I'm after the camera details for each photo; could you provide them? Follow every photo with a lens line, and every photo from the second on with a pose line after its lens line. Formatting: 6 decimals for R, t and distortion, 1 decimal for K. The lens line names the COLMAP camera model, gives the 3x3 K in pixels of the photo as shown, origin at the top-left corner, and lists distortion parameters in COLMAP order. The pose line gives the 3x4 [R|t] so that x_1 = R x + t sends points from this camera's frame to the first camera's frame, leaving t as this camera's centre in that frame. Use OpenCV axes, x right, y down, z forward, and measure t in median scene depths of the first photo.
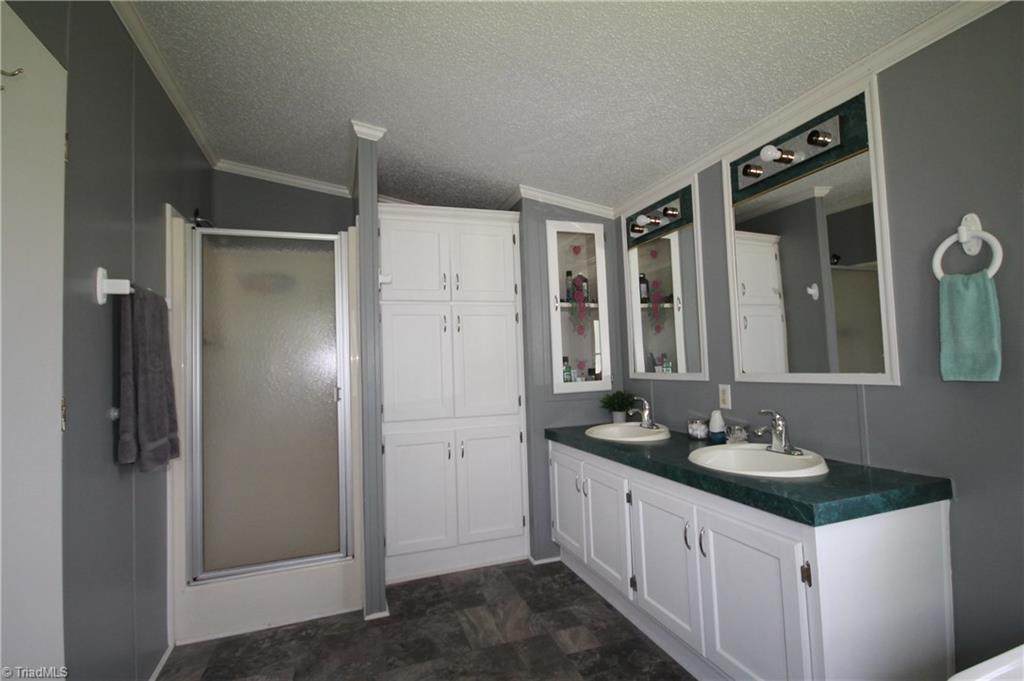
lens RADIAL K [[483.5, 0, 512.0], [0, 483.5, 340.5], [0, 0, 1]] dist [-0.000973, -0.000807]
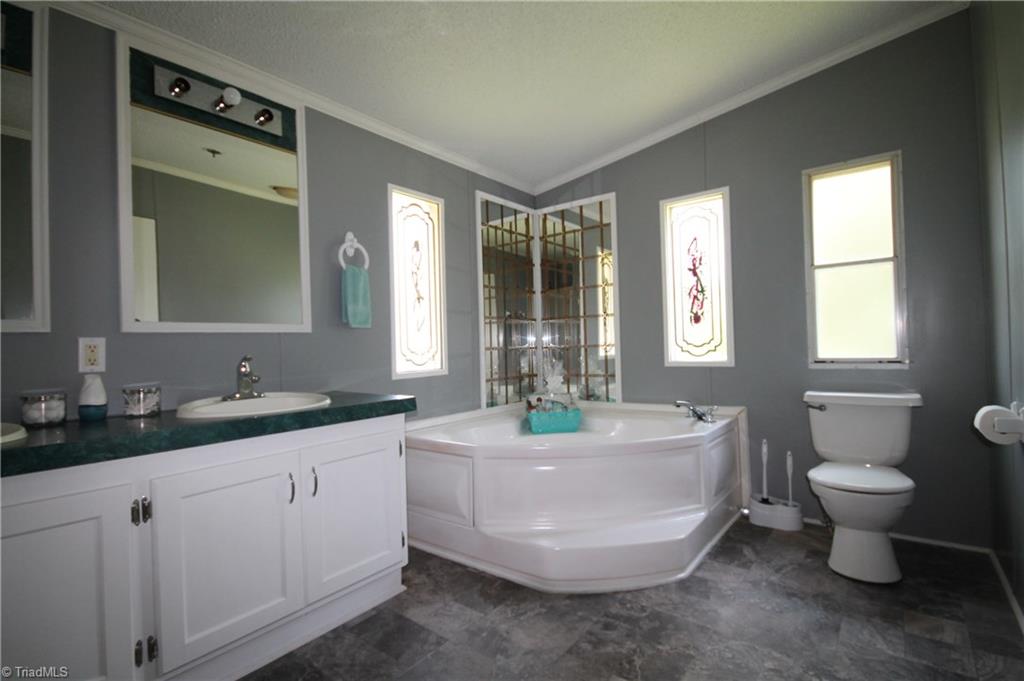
lens RADIAL K [[483.5, 0, 512.0], [0, 483.5, 340.5], [0, 0, 1]] dist [-0.000973, -0.000807]
pose [[-0.539667, 0.052191, 0.840259, -0.662918], [-0.002110, 0.997990, -0.063344, 0.168663], [-0.841876, -0.035958, -0.538472, 1.474845]]
